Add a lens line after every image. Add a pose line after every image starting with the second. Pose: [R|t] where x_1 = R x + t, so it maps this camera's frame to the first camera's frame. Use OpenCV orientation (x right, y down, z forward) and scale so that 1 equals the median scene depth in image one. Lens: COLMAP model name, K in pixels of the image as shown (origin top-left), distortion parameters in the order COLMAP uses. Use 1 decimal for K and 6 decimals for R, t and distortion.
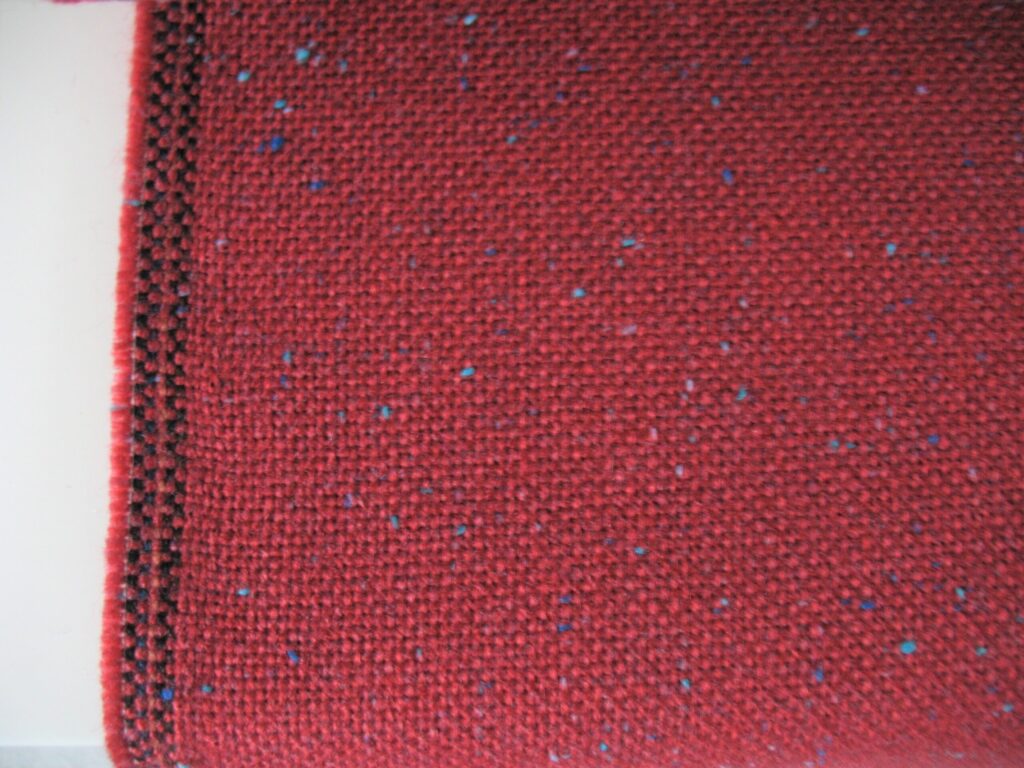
lens RADIAL K [[1033.0, 0, 512.0], [0, 1033.0, 384.0], [0, 0, 1]] dist [-0.173382, 0.181260]
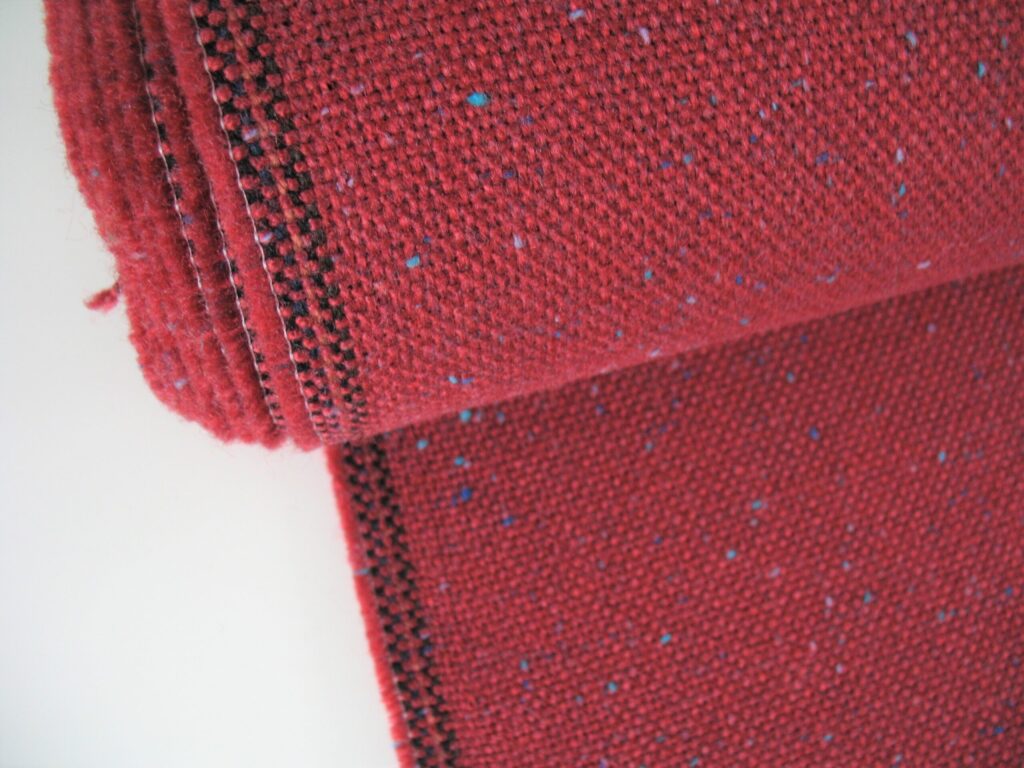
lens RADIAL K [[1033.0, 0, 512.0], [0, 1033.0, 384.0], [0, 0, 1]] dist [-0.173382, 0.181260]
pose [[0.963454, -0.229611, 0.137966, -0.324238], [0.237965, 0.970124, -0.047238, -0.298571], [-0.122998, 0.078343, 0.989310, -0.234996]]
